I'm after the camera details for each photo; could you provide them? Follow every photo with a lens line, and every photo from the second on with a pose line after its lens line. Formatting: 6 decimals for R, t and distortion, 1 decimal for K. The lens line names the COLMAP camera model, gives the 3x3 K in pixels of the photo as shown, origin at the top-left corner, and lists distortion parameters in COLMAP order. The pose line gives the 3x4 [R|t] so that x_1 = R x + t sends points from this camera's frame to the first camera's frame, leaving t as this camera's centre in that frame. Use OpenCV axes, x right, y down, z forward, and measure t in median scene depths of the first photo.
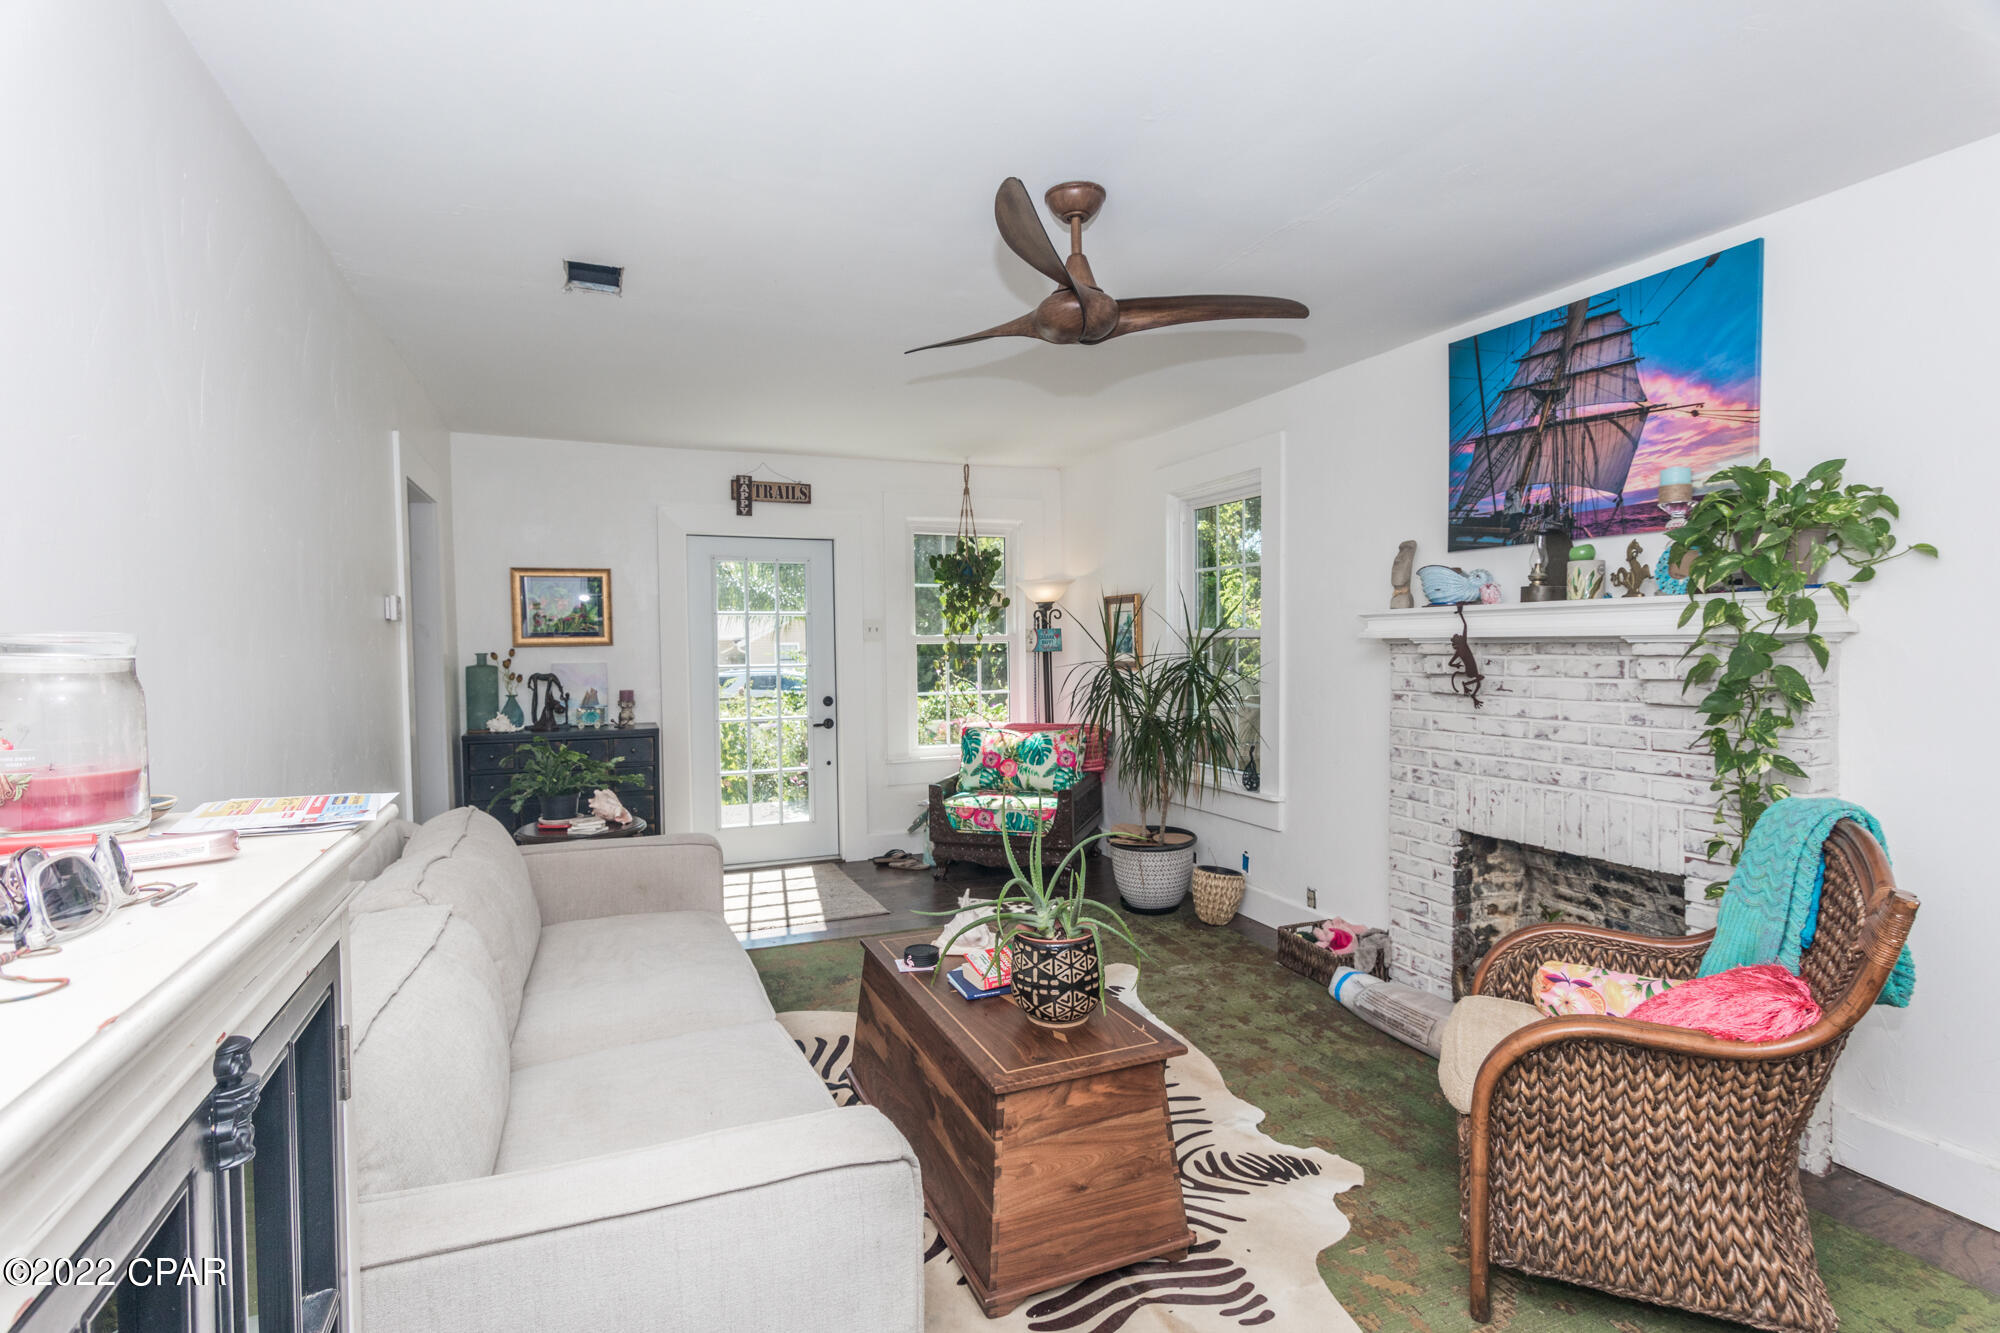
lens RADIAL K [[957.2, 0, 996.8], [0, 957.2, 666.1], [0, 0, 1]] dist [0.004968, -0.000793]
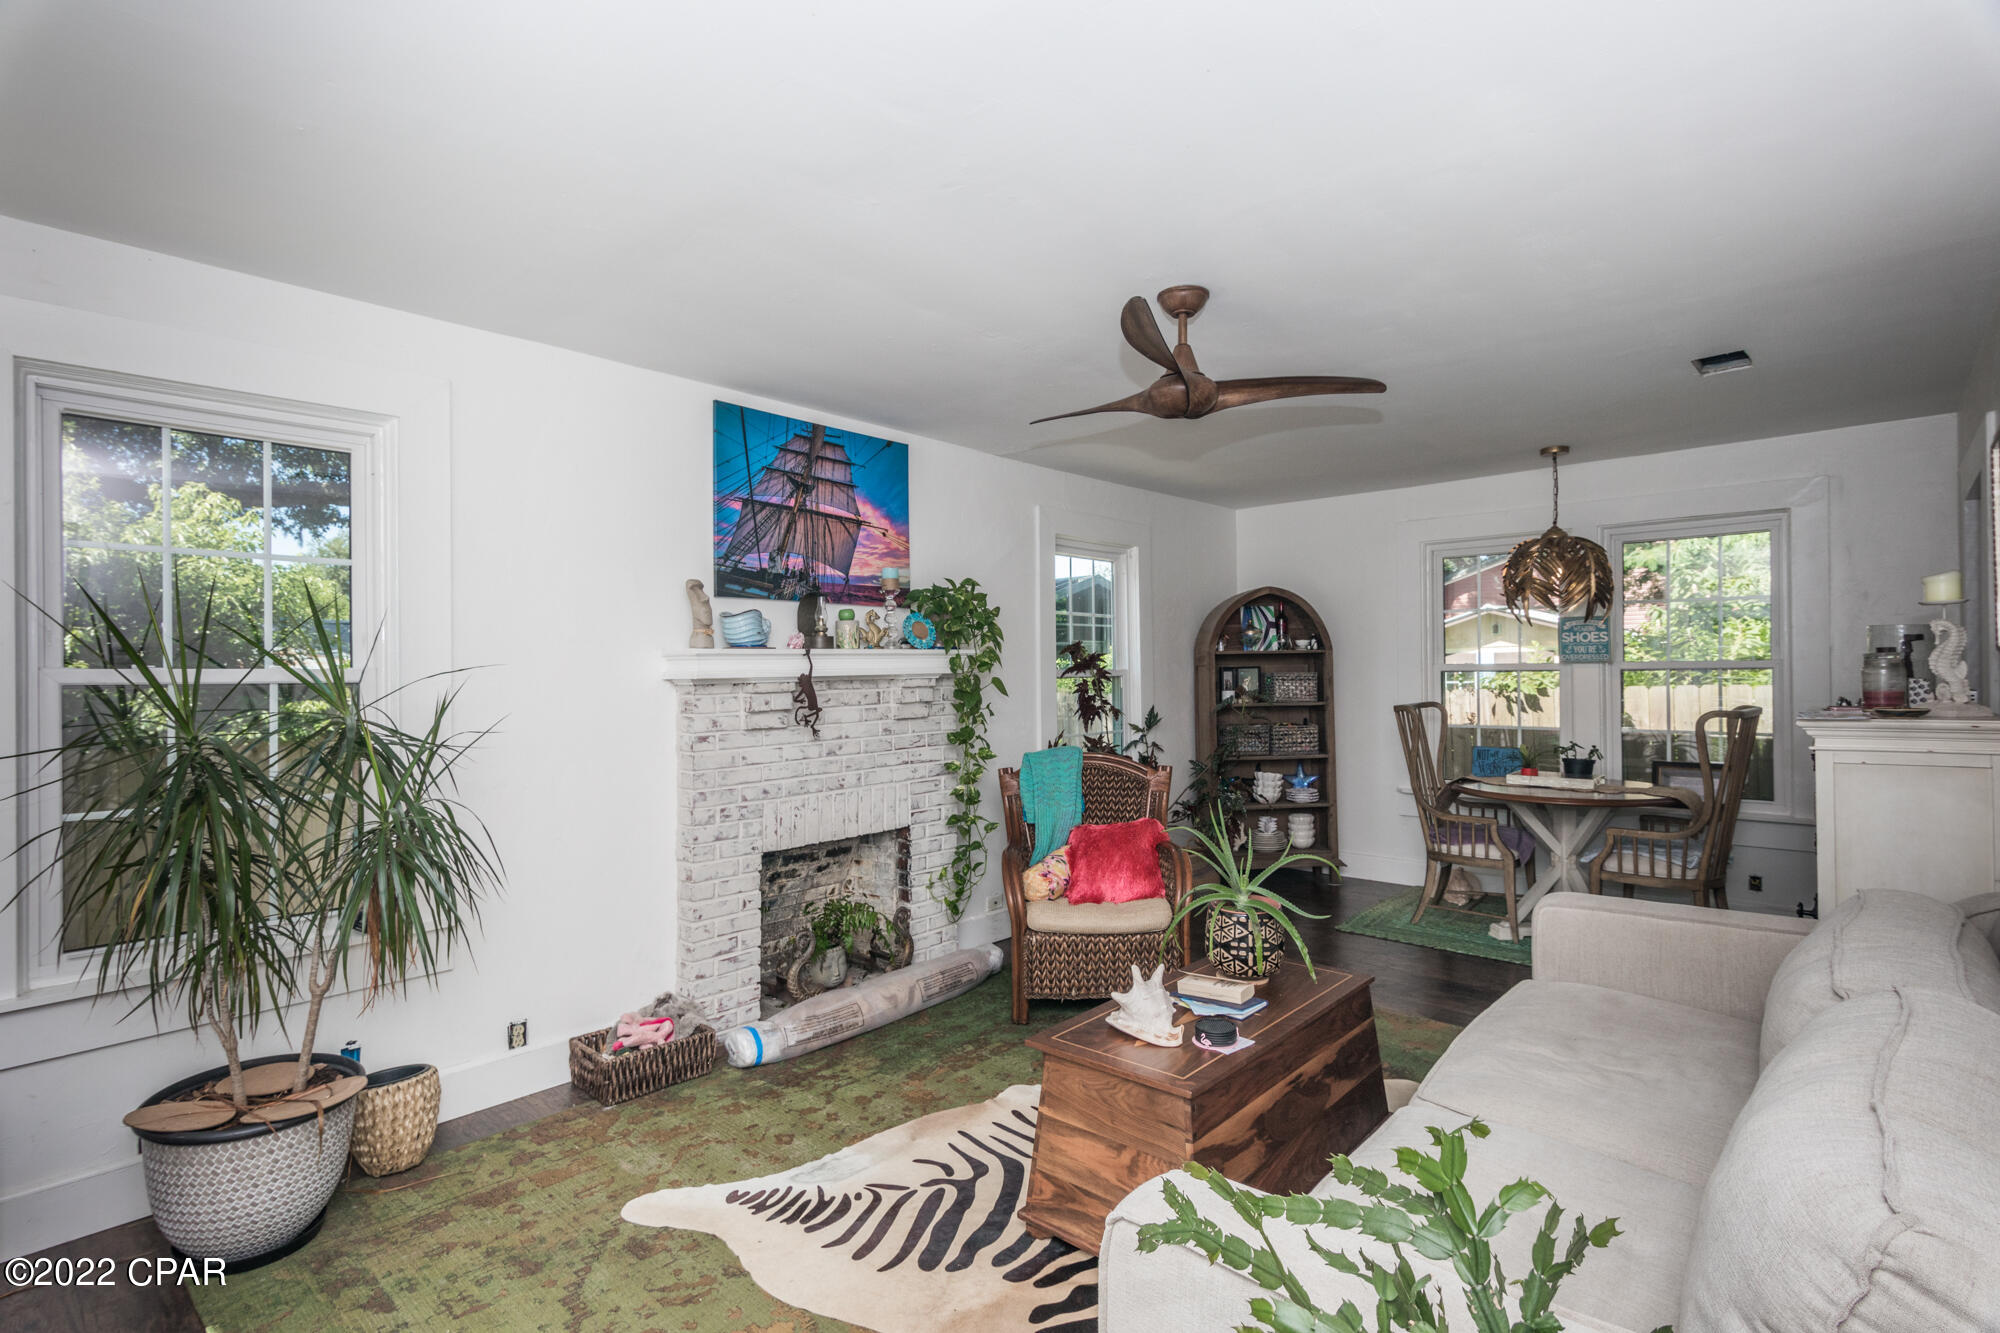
lens RADIAL K [[957.2, 0, 993.1], [0, 957.2, 667.7], [0, 0, 1]] dist [0.004968, -0.000793]
pose [[-0.418382, 0.019655, 0.908058, -0.659677], [0.045605, 0.998959, -0.000611, -0.029606], [-0.907125, 0.041156, -0.418843, 1.279739]]
